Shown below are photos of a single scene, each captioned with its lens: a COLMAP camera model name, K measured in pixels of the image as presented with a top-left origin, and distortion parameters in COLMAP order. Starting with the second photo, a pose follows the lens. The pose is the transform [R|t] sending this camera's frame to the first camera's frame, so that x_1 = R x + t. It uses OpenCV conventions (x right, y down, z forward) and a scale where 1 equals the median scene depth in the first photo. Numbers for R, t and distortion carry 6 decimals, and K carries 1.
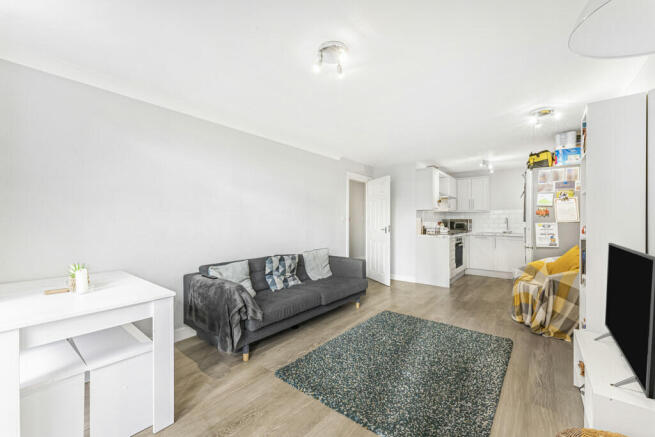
lens RADIAL K [[264.7, 0, 328.7], [0, 264.7, 221.5], [0, 0, 1]] dist [0.000058, 0.000055]
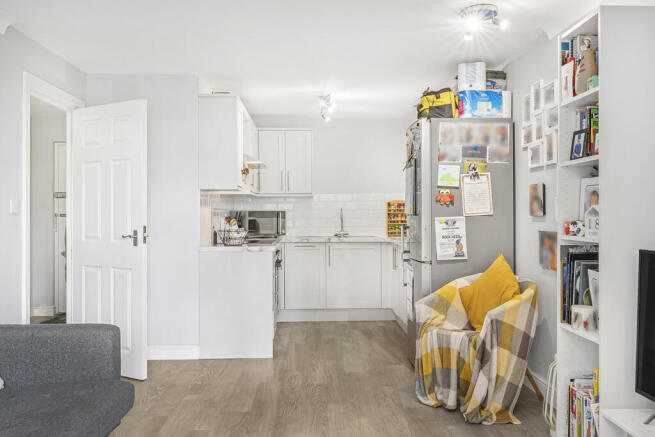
lens RADIAL K [[543.2, 0, 328.1], [0, 543.2, 215.0], [0, 0, 1]] dist [-0.003617, 0.003574]
pose [[0.754971, -0.006894, 0.655722, -0.134169], [0.008410, 0.999964, 0.000831, -0.002060], [-0.655704, 0.004887, 0.755002, 0.298262]]
